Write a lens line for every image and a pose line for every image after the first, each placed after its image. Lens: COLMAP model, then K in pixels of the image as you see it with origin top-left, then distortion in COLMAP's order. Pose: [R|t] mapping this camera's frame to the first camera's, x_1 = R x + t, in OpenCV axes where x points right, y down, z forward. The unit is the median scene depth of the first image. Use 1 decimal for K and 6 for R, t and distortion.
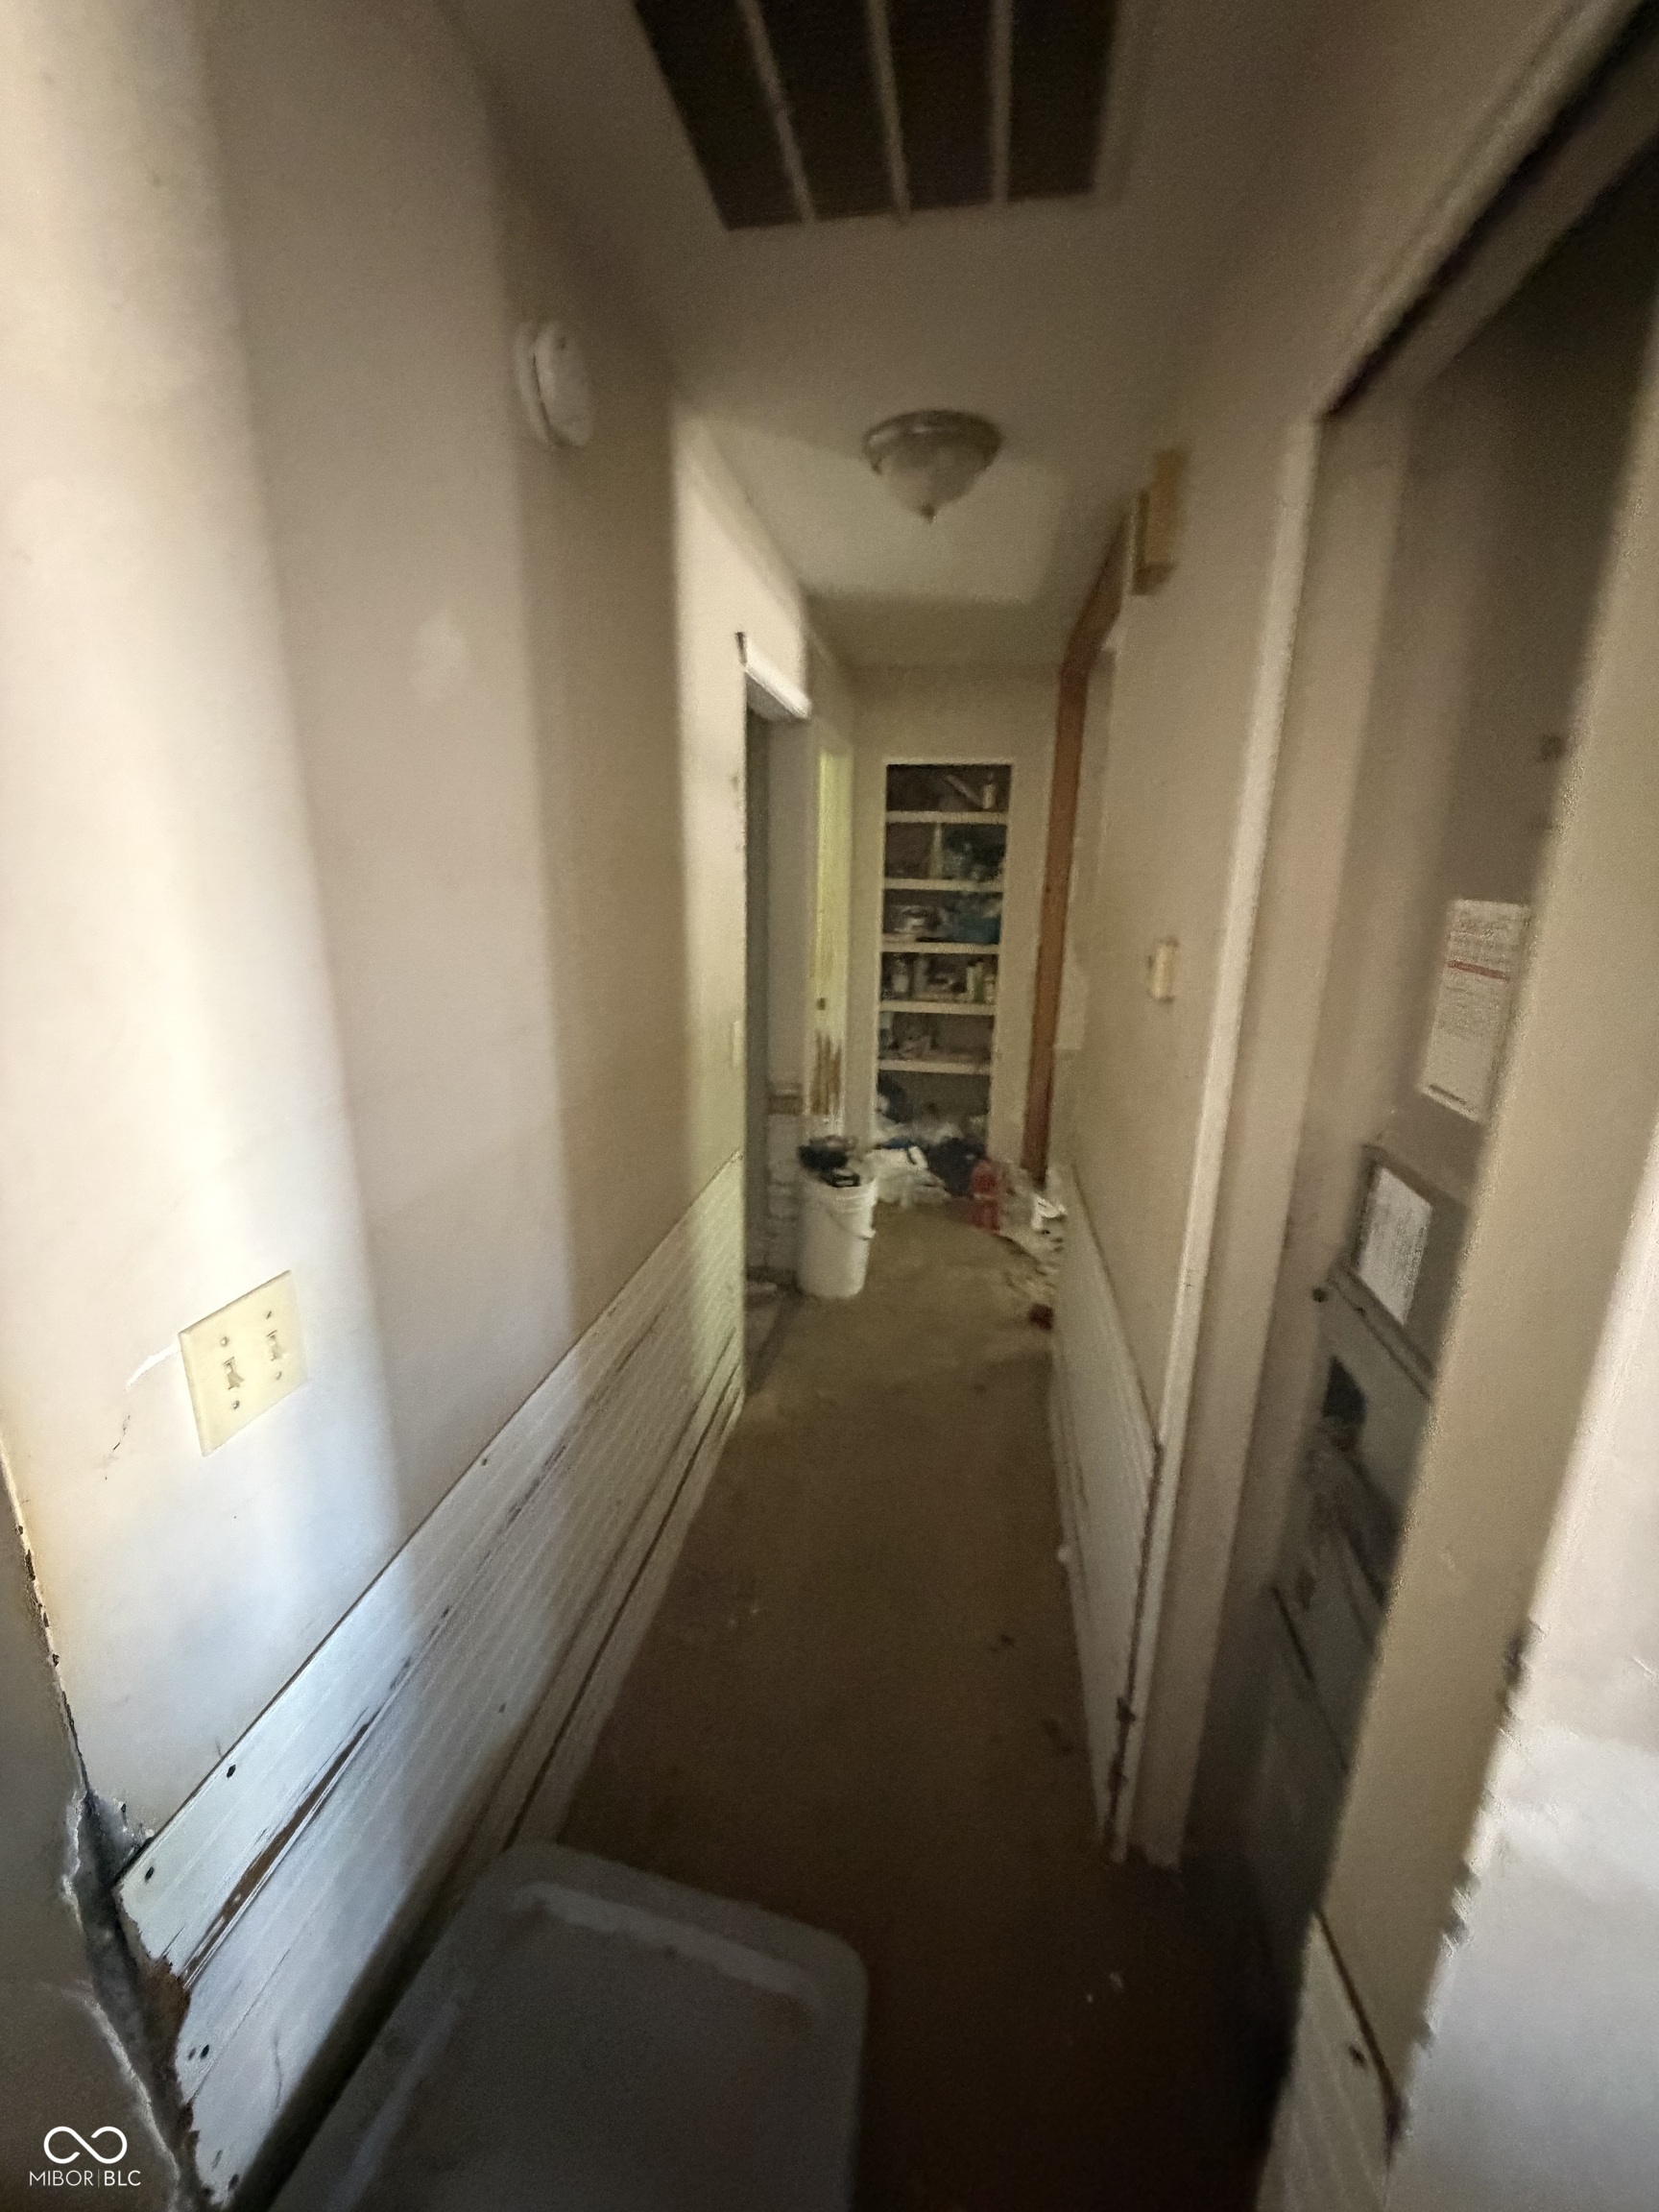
lens RADIAL K [[891.0, 0, 822.0], [0, 891.0, 1101.2], [0, 0, 1]] dist [-0.000864, 0.000111]
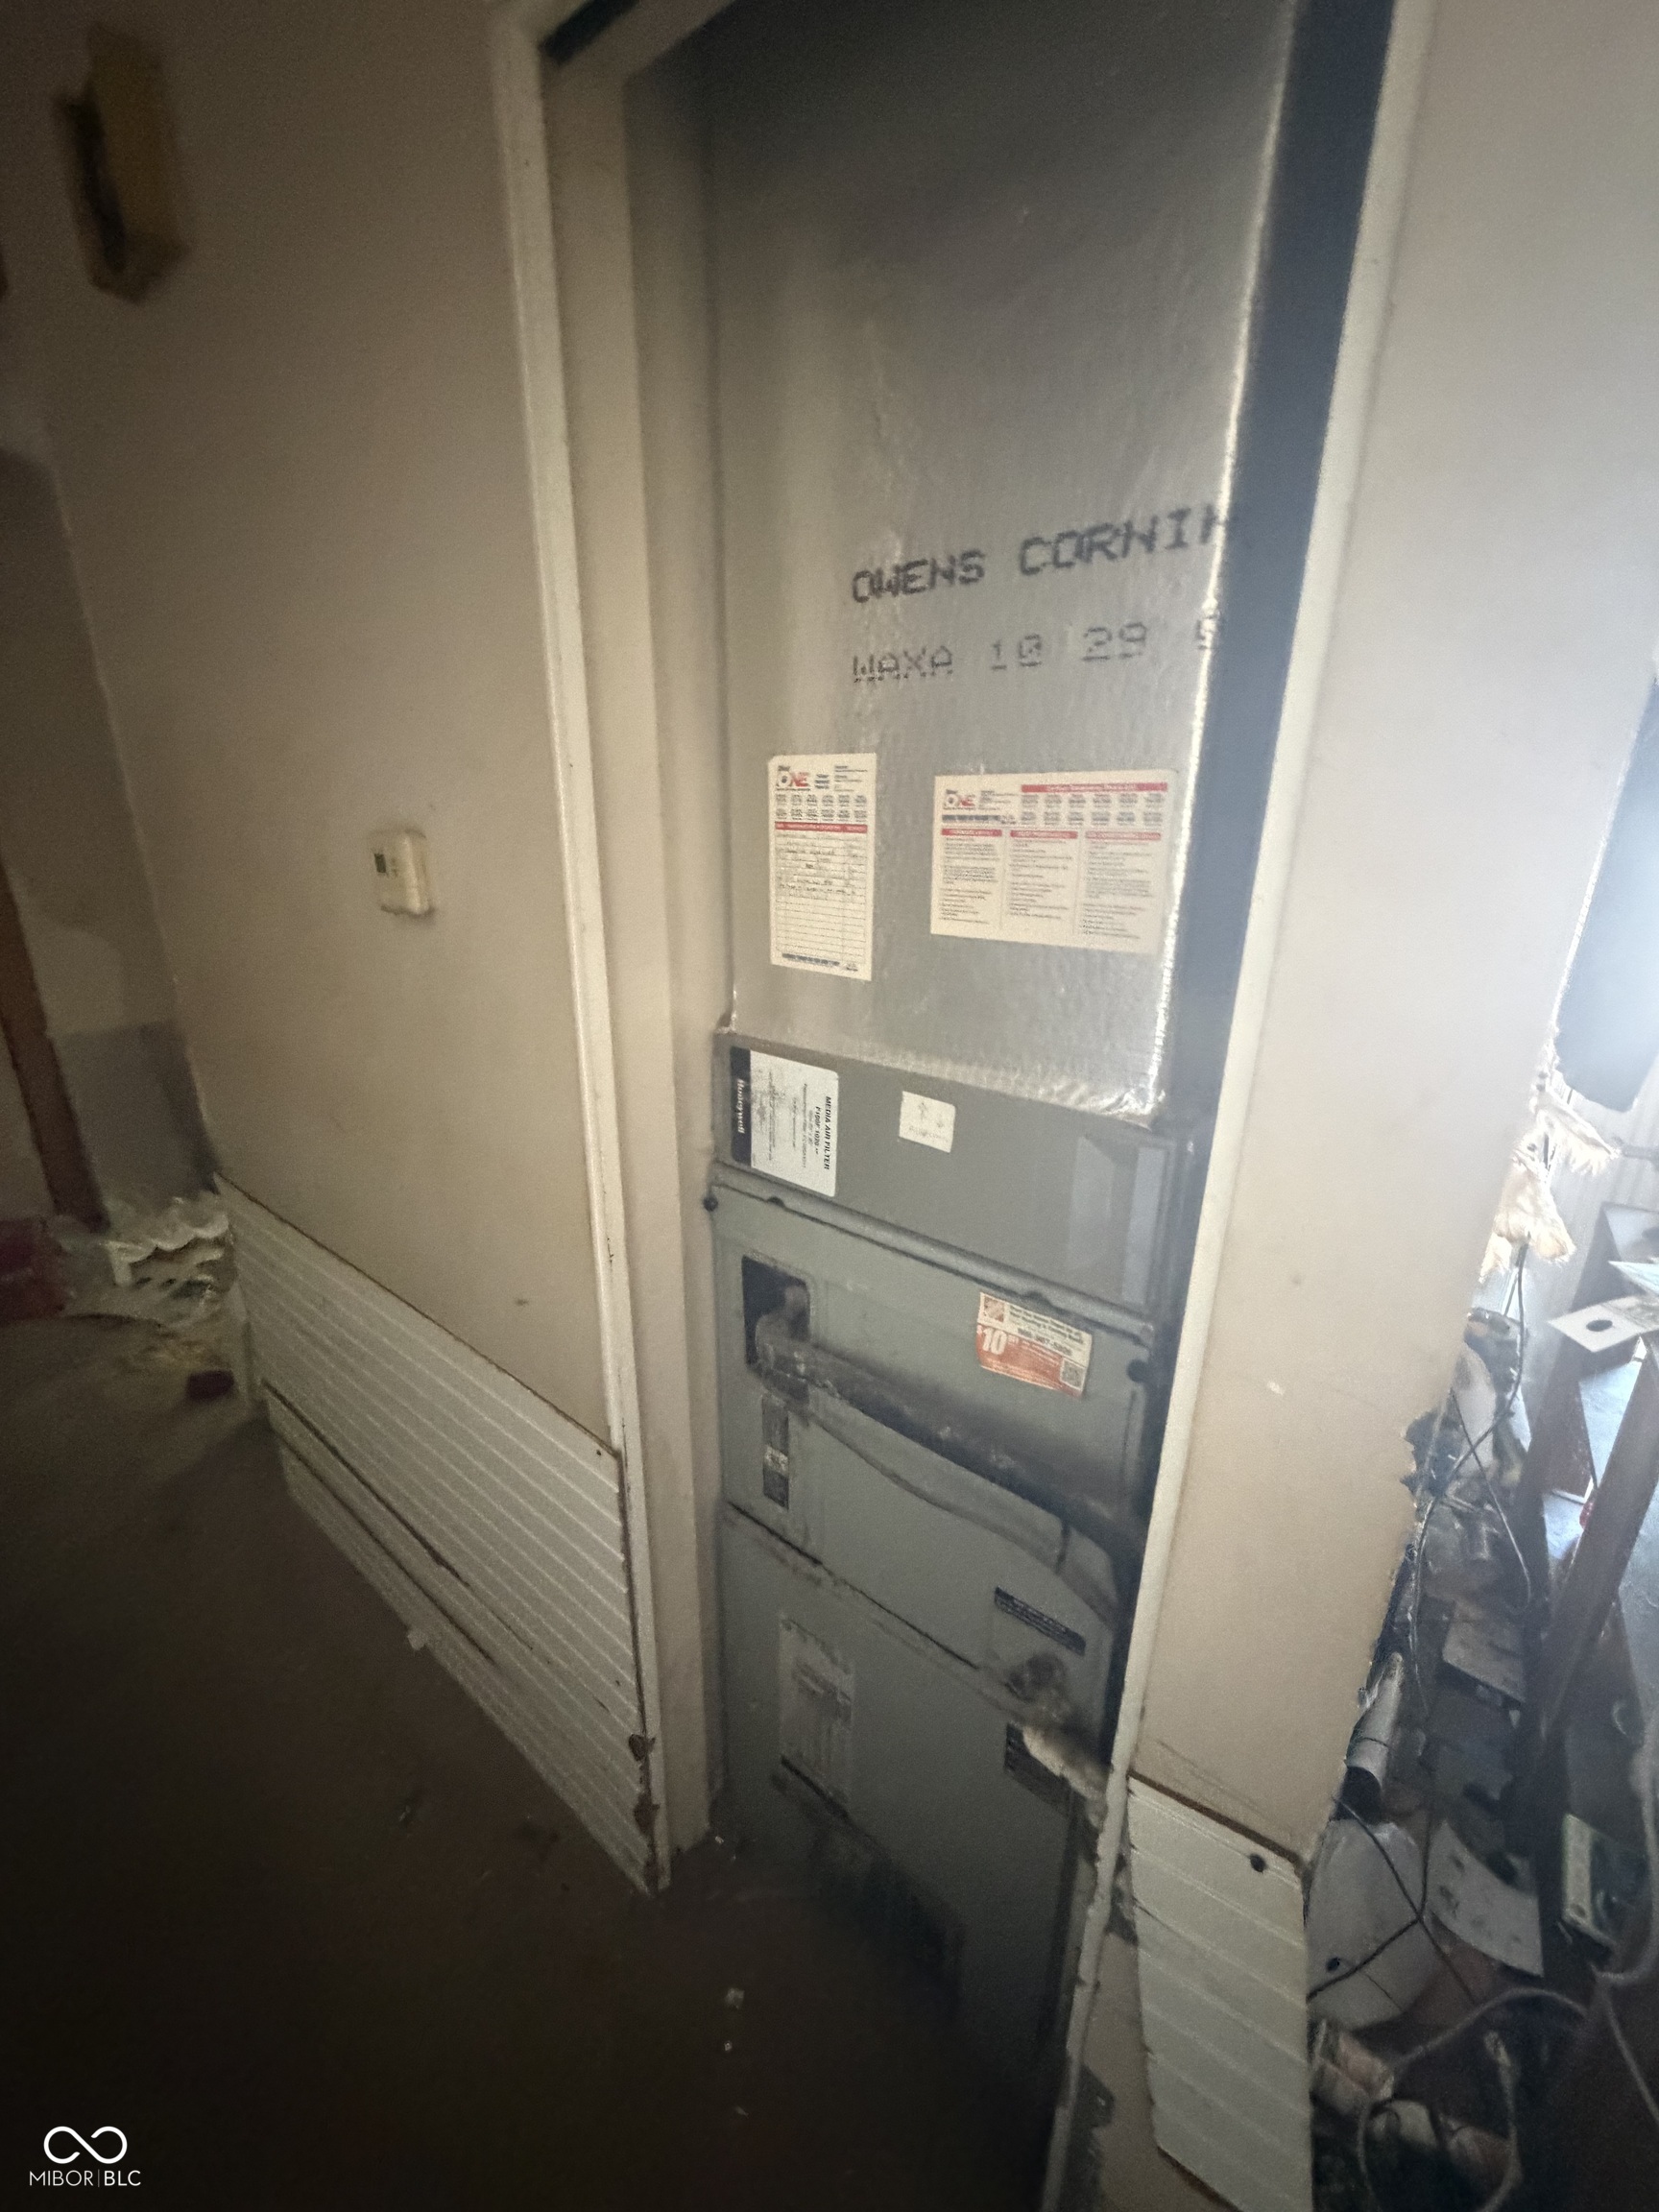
lens RADIAL K [[891.0, 0, 822.0], [0, 891.0, 1101.2], [0, 0, 1]] dist [-0.000864, 0.000111]
pose [[0.491709, -0.289591, 0.821194, -0.098197], [0.229461, 0.952837, 0.198619, -0.035831], [-0.839982, 0.090770, 0.534968, 0.345196]]
